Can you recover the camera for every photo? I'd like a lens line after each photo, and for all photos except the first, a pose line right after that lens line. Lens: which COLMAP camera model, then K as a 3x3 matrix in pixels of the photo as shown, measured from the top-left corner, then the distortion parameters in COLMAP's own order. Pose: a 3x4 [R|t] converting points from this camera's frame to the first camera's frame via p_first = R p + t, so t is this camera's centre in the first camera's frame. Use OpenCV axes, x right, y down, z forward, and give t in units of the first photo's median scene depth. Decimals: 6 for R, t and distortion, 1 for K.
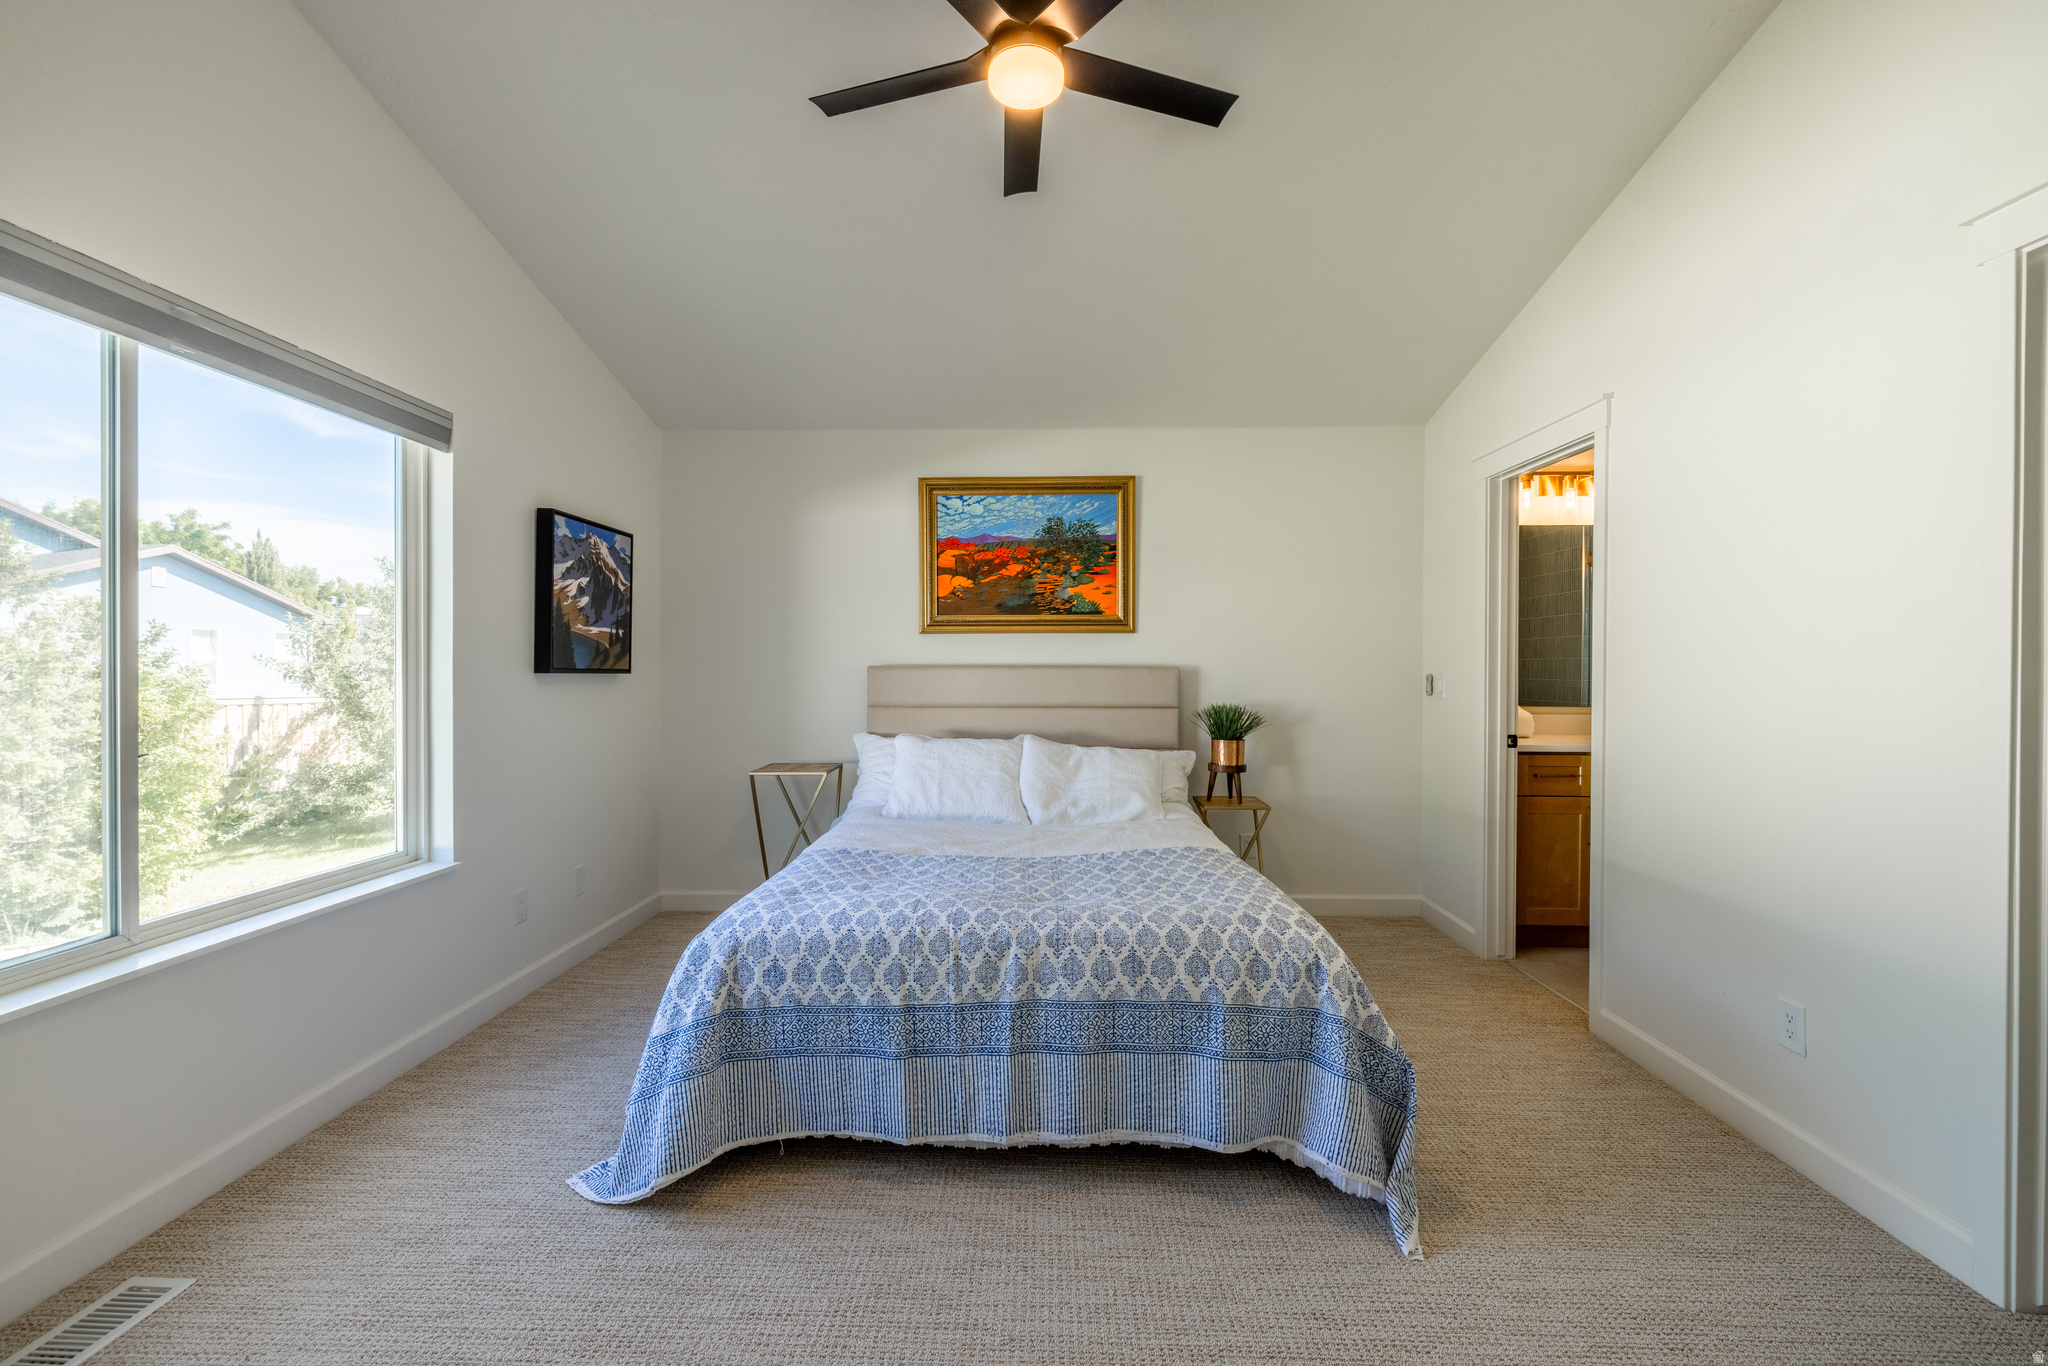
lens RADIAL K [[853.2, 0, 1028.6], [0, 853.2, 675.9], [0, 0, 1]] dist [-0.000823, 0.001050]
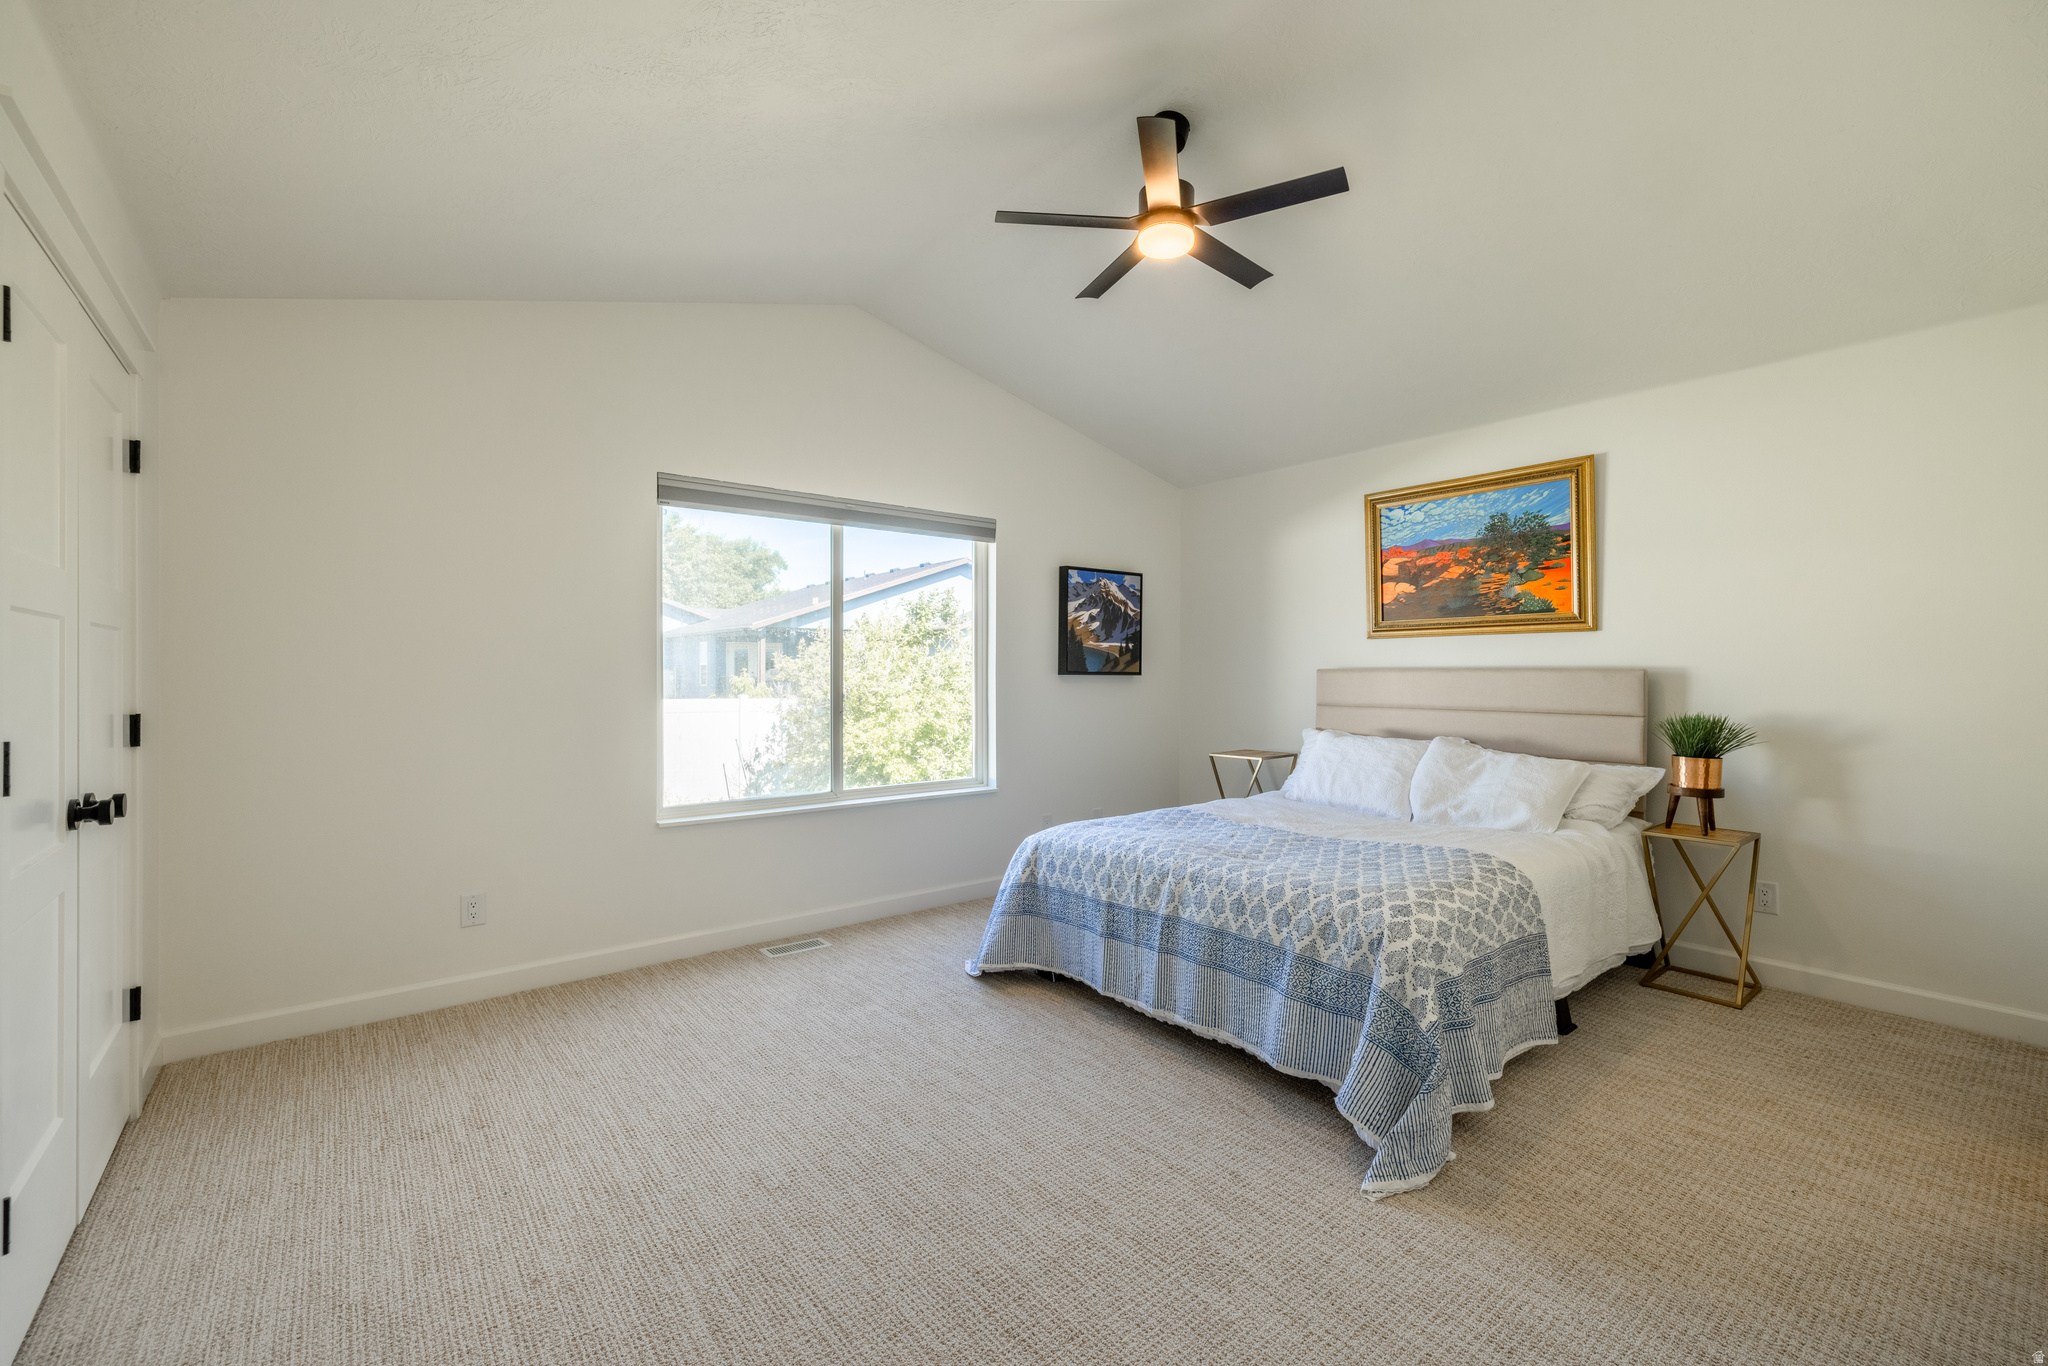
lens RADIAL K [[853.2, 0, 1023.6], [0, 853.2, 678.4], [0, 0, 1]] dist [-0.000823, 0.001050]
pose [[0.651154, 0.004676, -0.758931, 0.495033], [-0.004846, 0.999986, 0.002004, 0.000216], [0.758930, 0.002373, 0.651168, -0.036788]]
